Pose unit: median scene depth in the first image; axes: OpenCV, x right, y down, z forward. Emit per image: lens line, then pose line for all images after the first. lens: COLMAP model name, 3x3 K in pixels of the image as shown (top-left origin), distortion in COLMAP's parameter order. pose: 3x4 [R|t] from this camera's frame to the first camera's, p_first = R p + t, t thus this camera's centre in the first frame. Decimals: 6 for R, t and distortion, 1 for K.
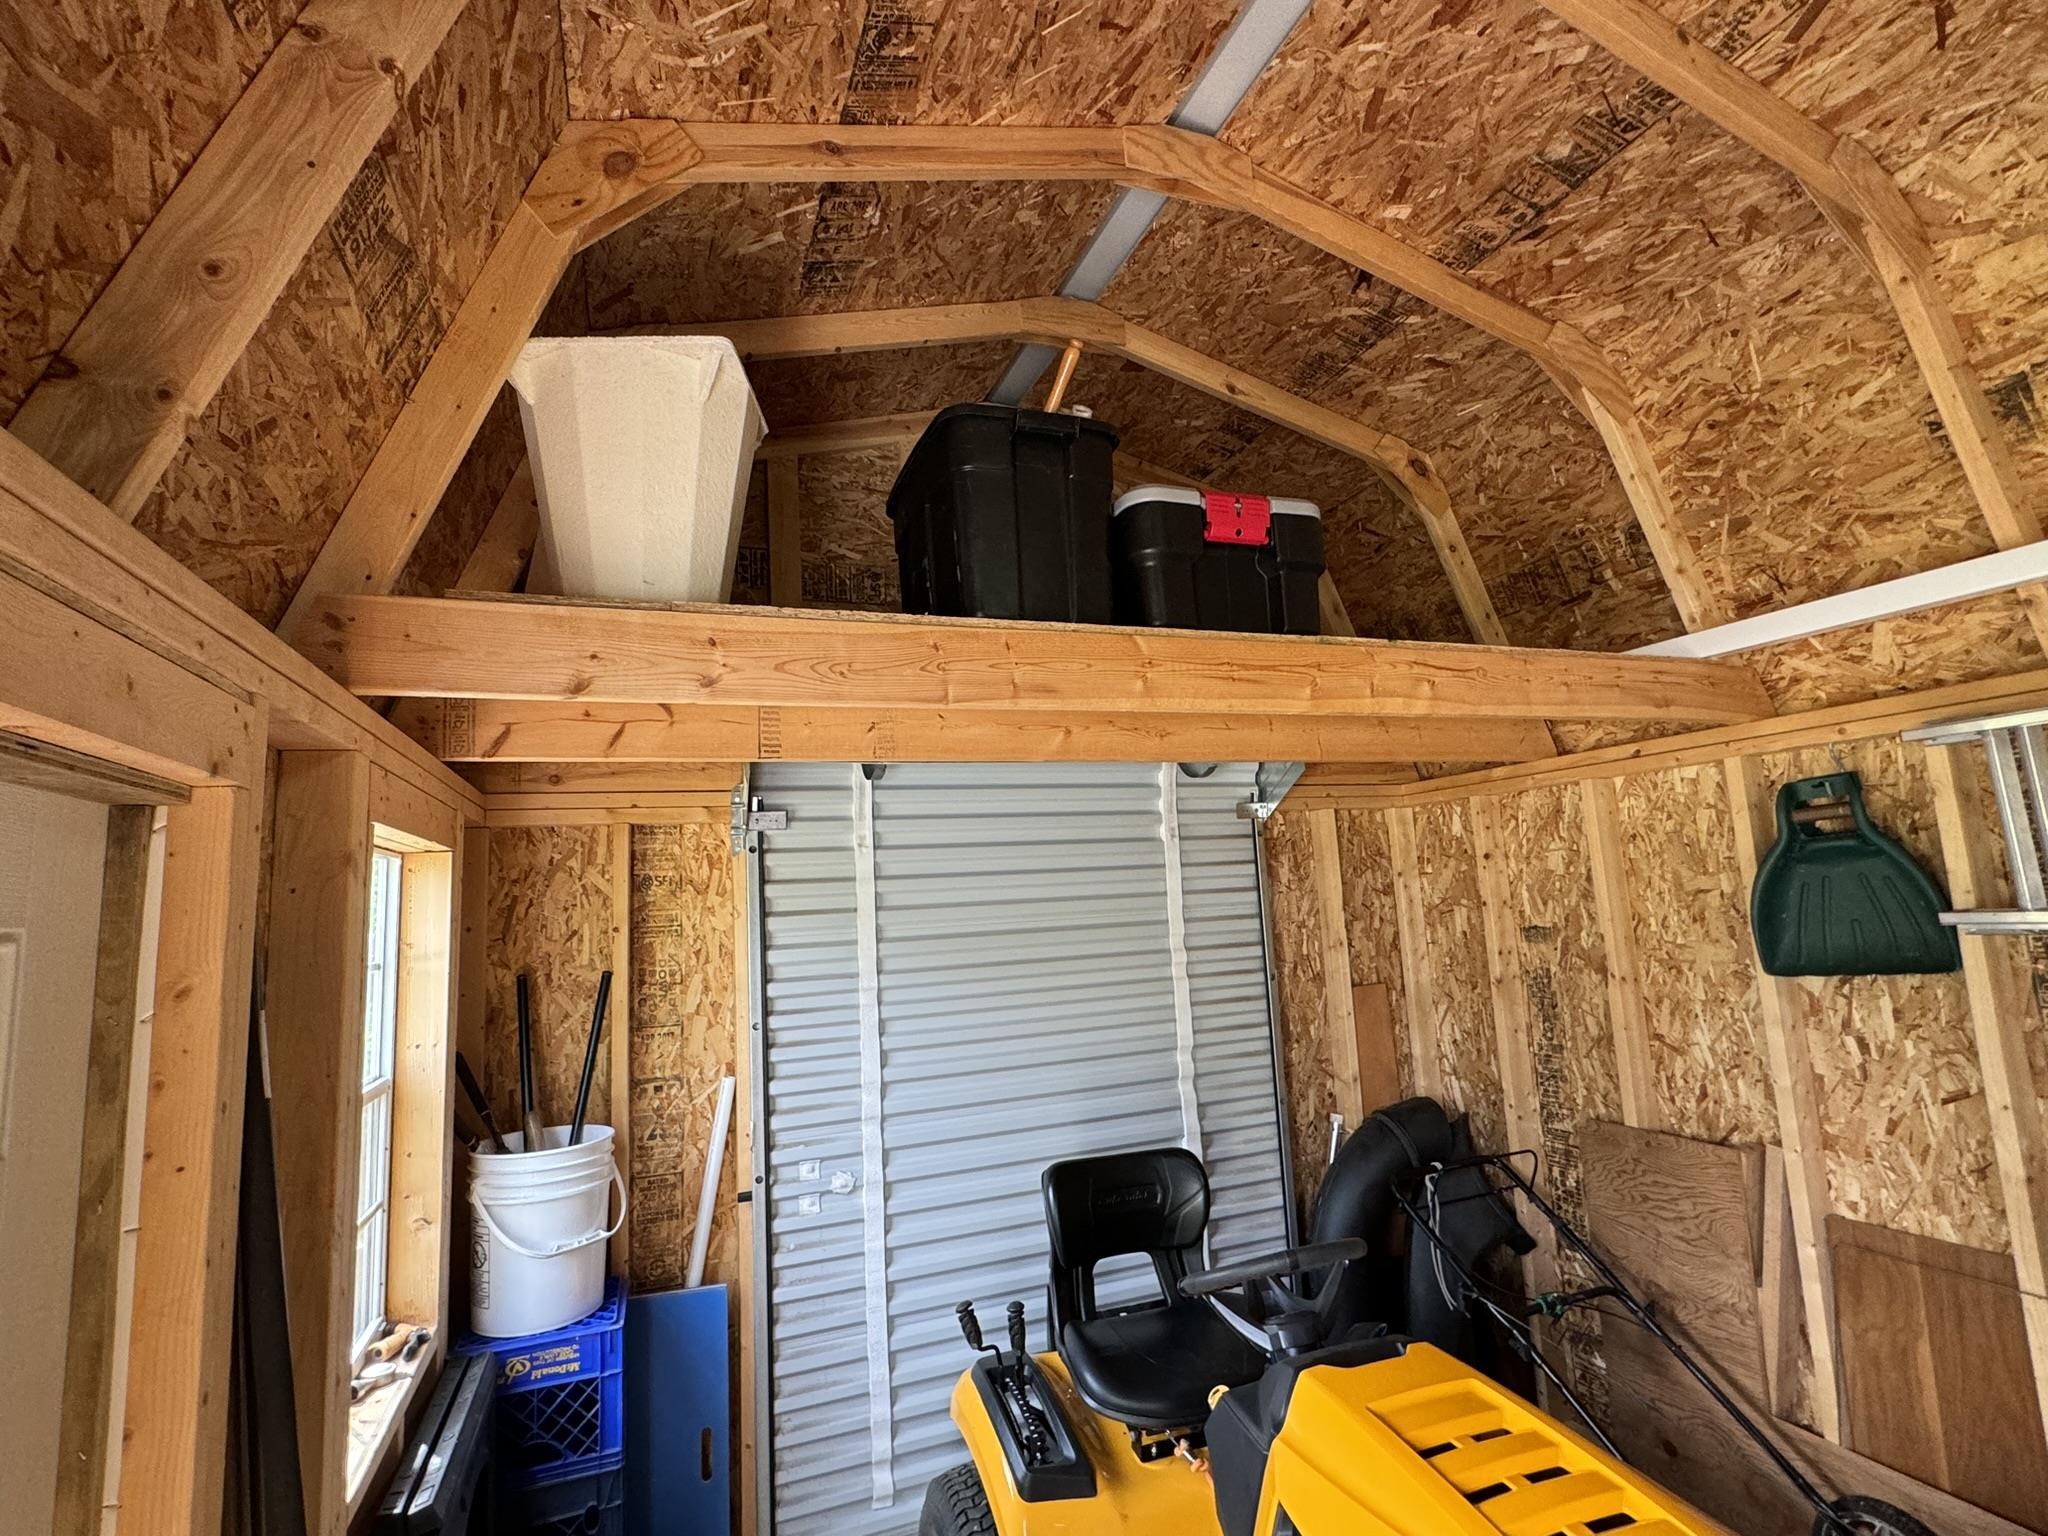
lens RADIAL K [[973.9, 0, 1024.1], [0, 973.9, 765.3], [0, 0, 1]] dist [-0.001677, 0.000003]
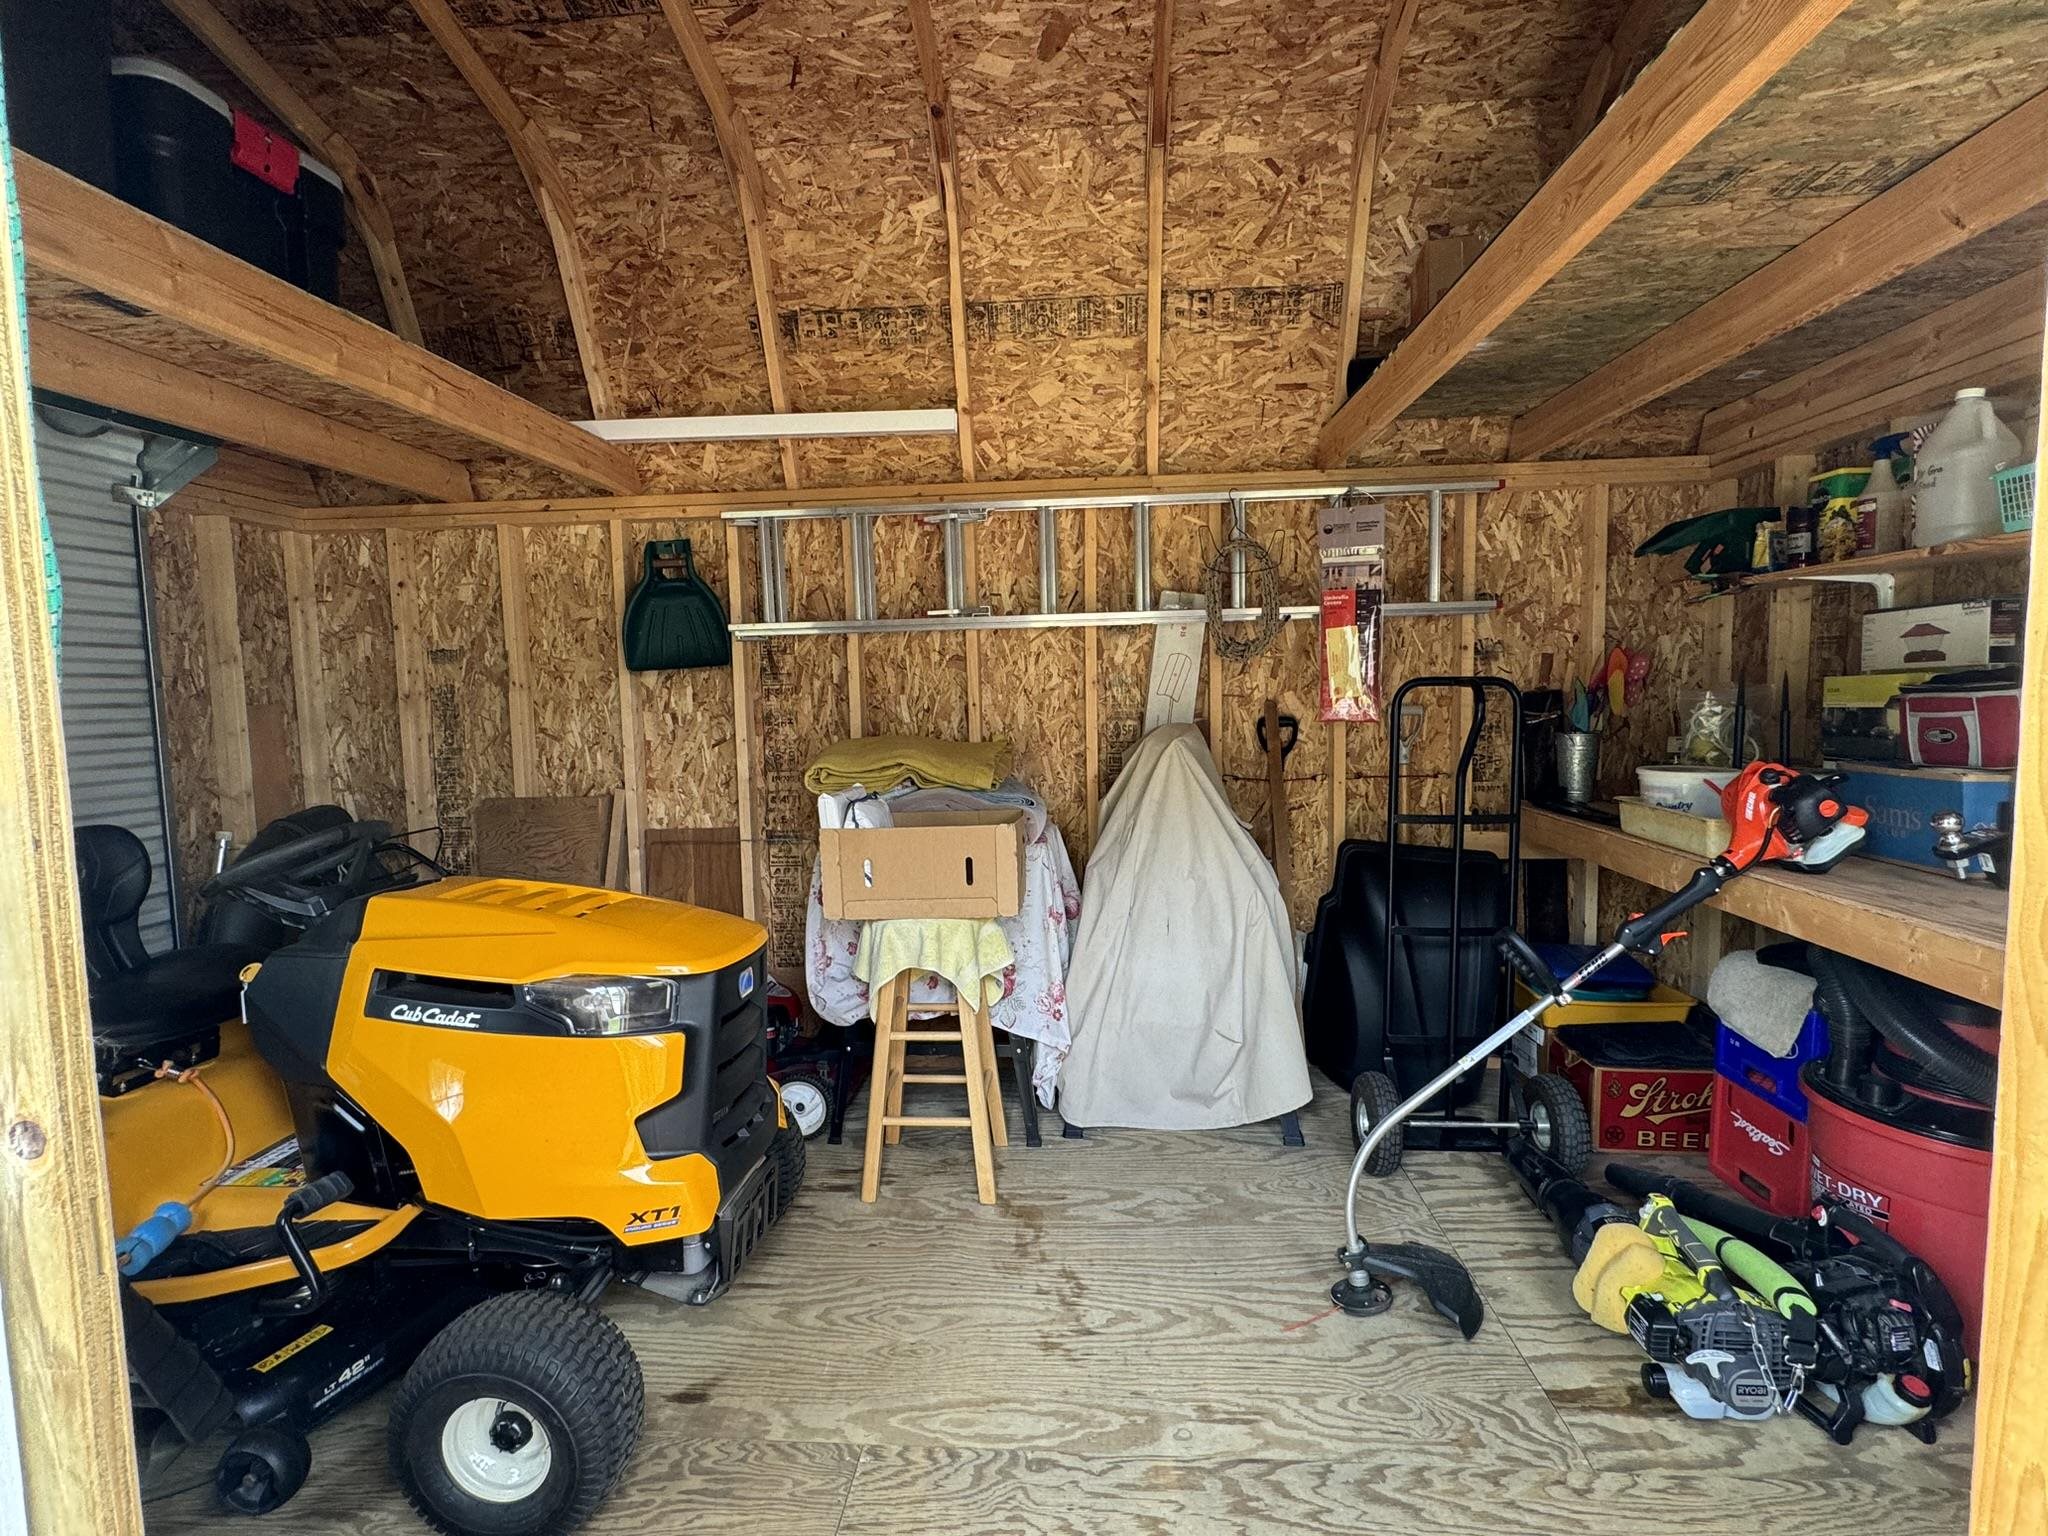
lens RADIAL K [[973.9, 0, 1024.1], [0, 973.9, 765.3], [0, 0, 1]] dist [-0.001677, 0.000003]
pose [[0.425233, -0.029999, 0.904586, -0.273999], [-0.124275, 0.988049, 0.091187, 0.130981], [-0.896511, -0.151194, 0.416423, -0.143336]]
